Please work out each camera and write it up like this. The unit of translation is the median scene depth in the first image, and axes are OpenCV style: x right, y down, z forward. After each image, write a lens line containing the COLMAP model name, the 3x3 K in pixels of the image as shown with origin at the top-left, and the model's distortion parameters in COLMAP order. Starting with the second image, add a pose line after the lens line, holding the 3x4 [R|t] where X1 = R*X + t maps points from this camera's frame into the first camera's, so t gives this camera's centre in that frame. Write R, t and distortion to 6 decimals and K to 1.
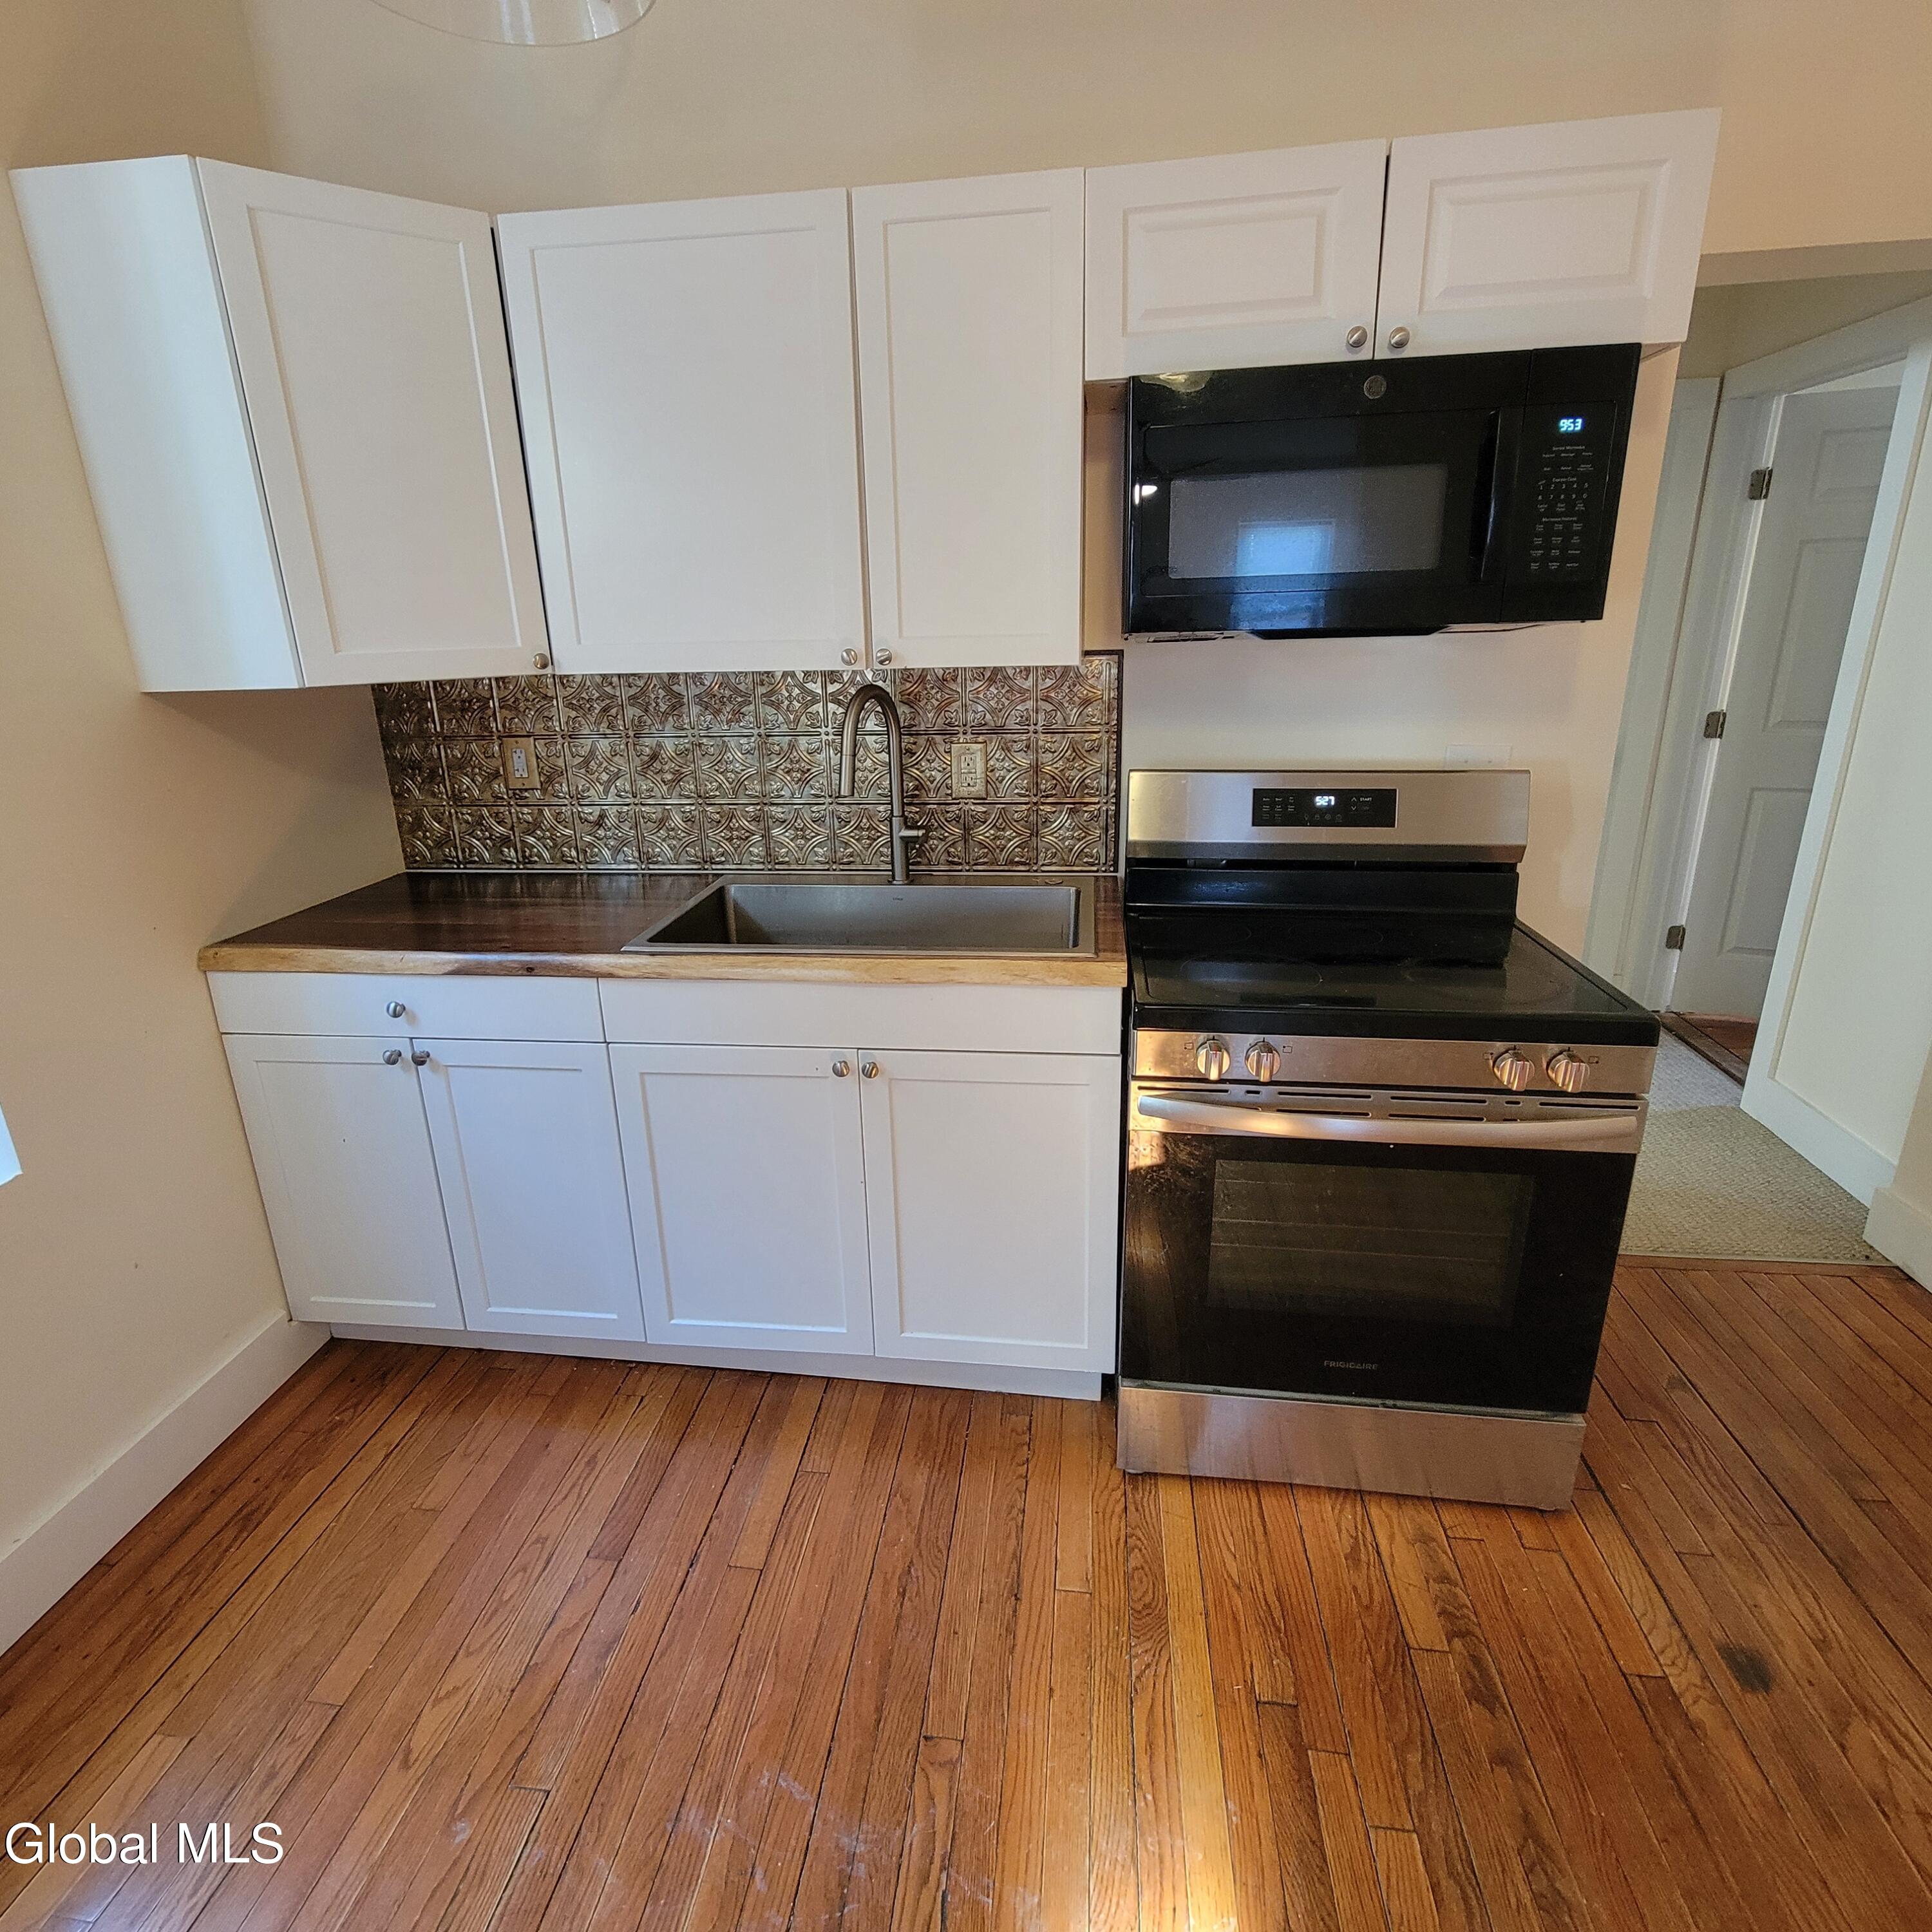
lens RADIAL K [[1043.9, 0, 951.7], [0, 1043.9, 950.2], [0, 0, 1]] dist [0.008456, -0.005456]
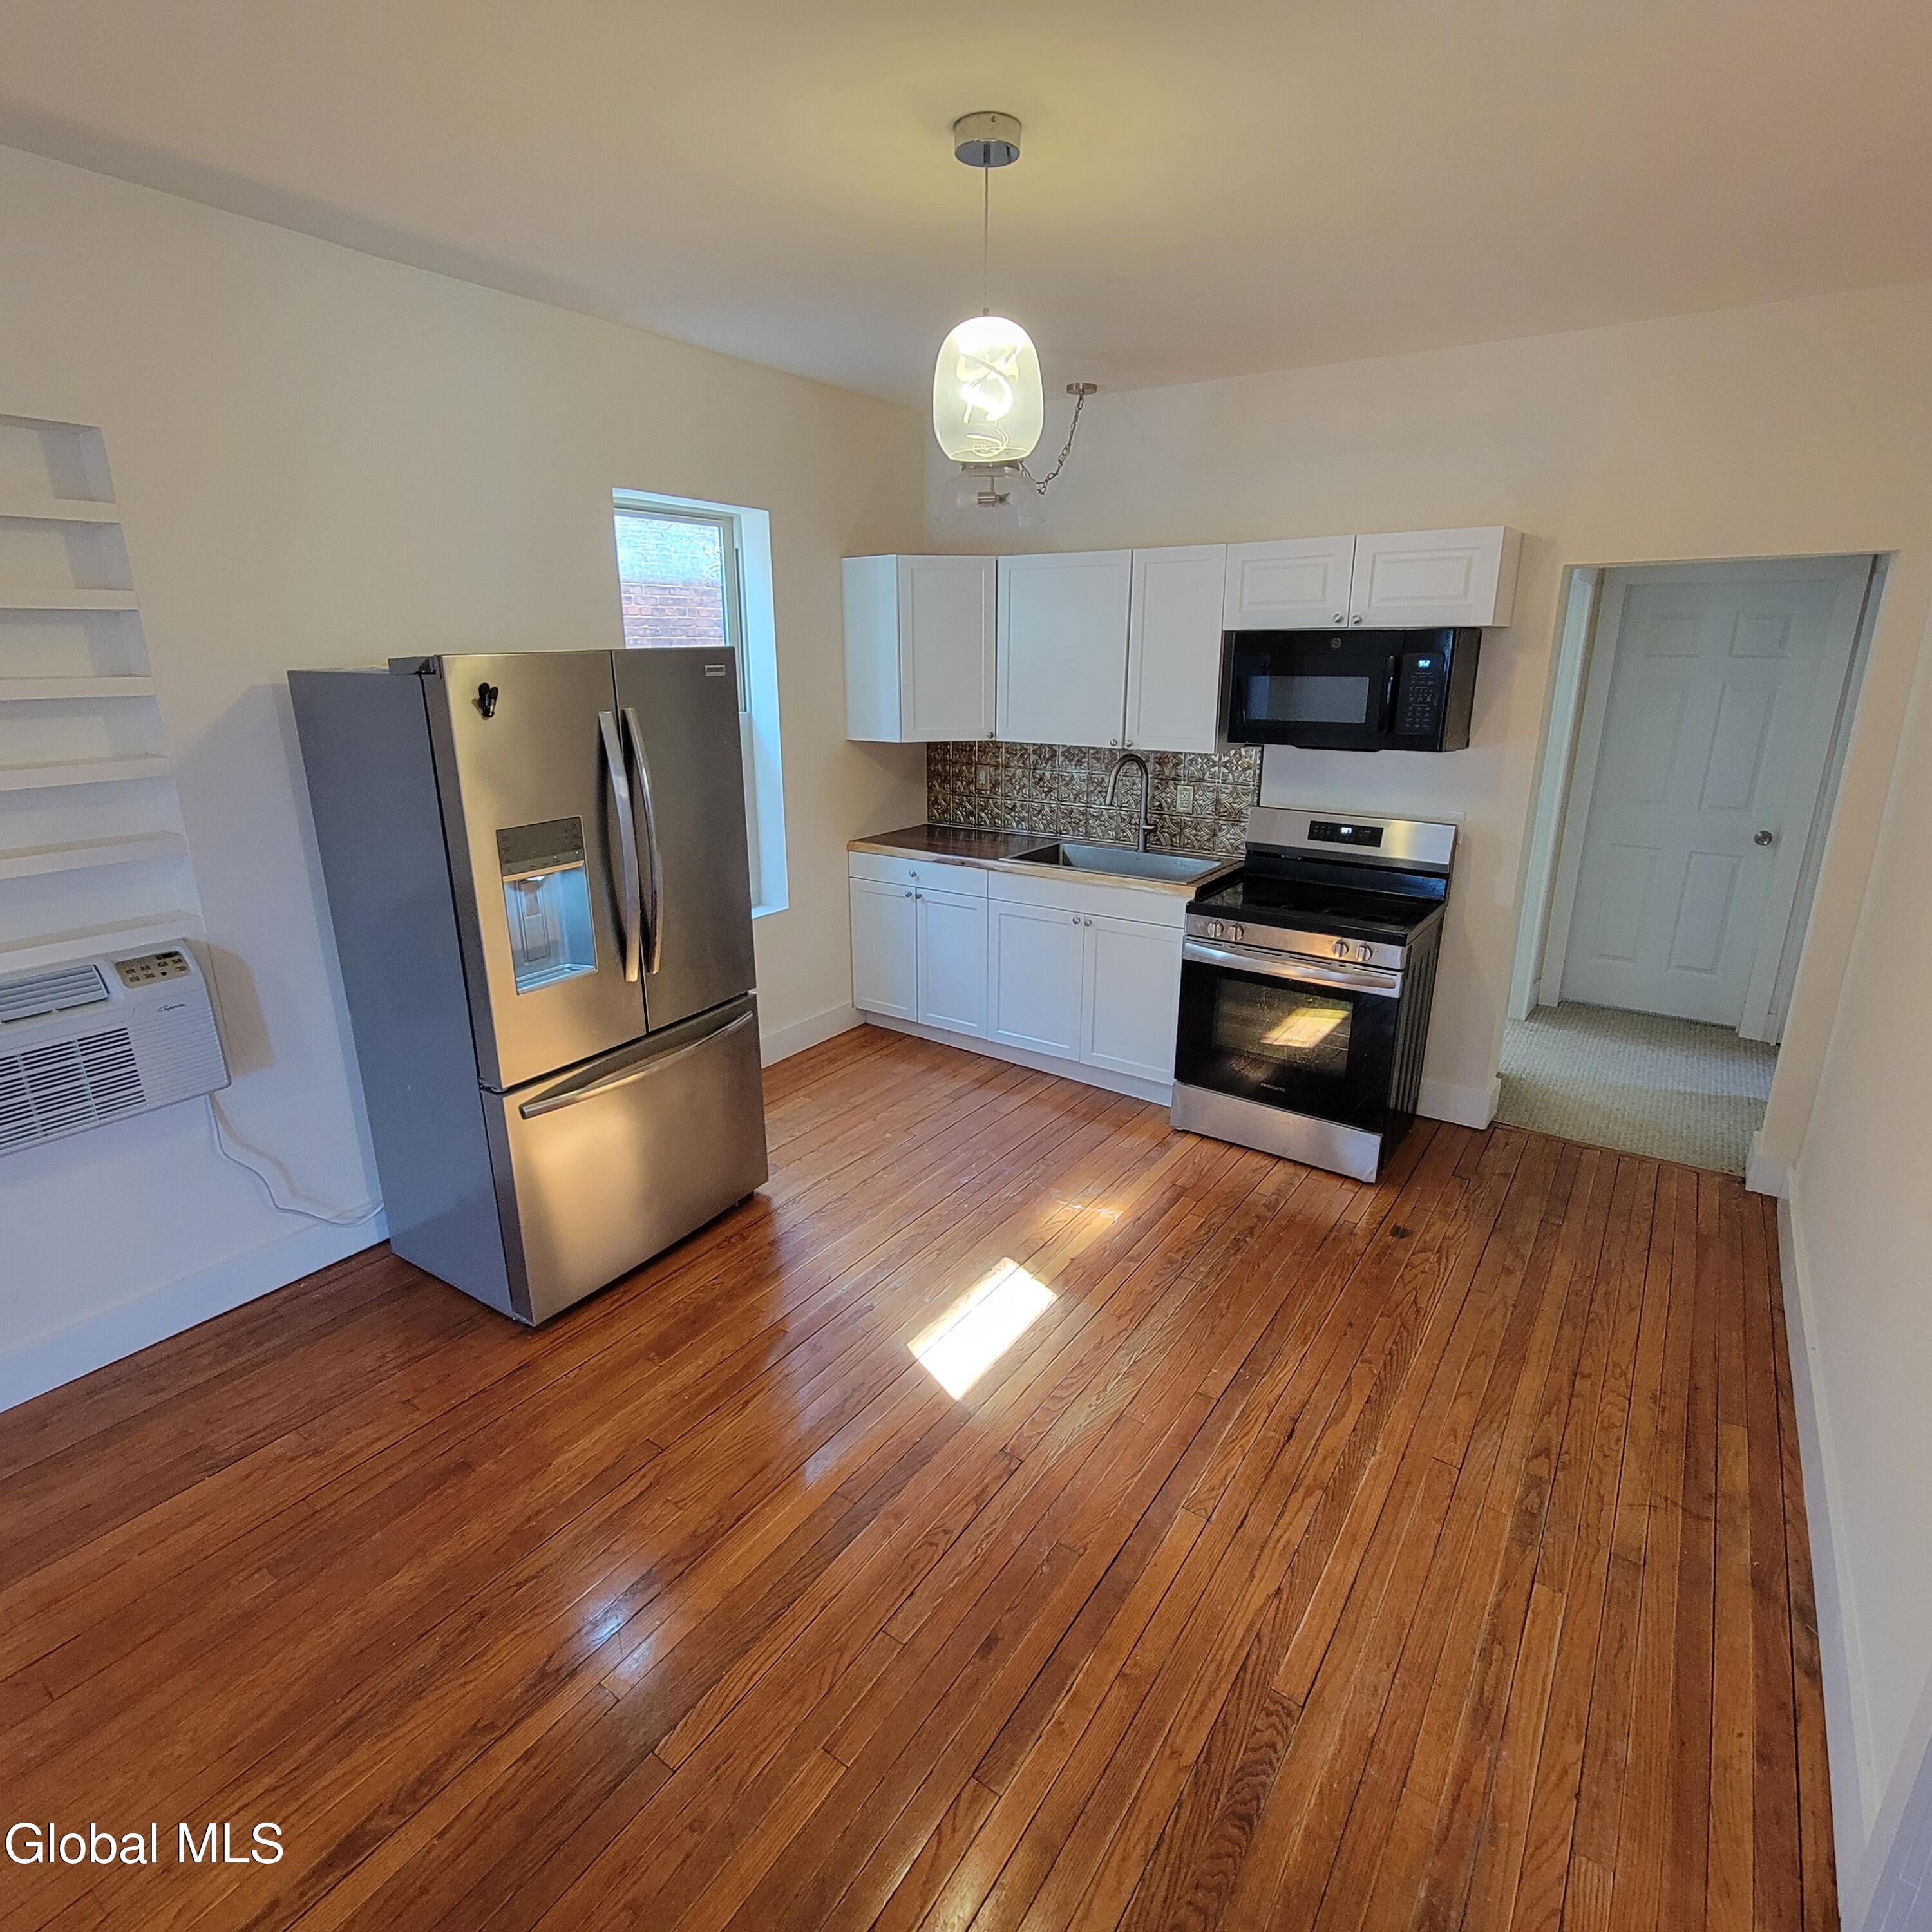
lens RADIAL K [[1043.9, 0, 959.1], [0, 1043.9, 947.3], [0, 0, 1]] dist [0.008456, -0.005456]
pose [[0.887368, 0.150374, -0.435852, 0.585225], [-0.158664, 0.987177, 0.017557, 0.147920], [0.432903, 0.053574, 0.899847, -1.019500]]
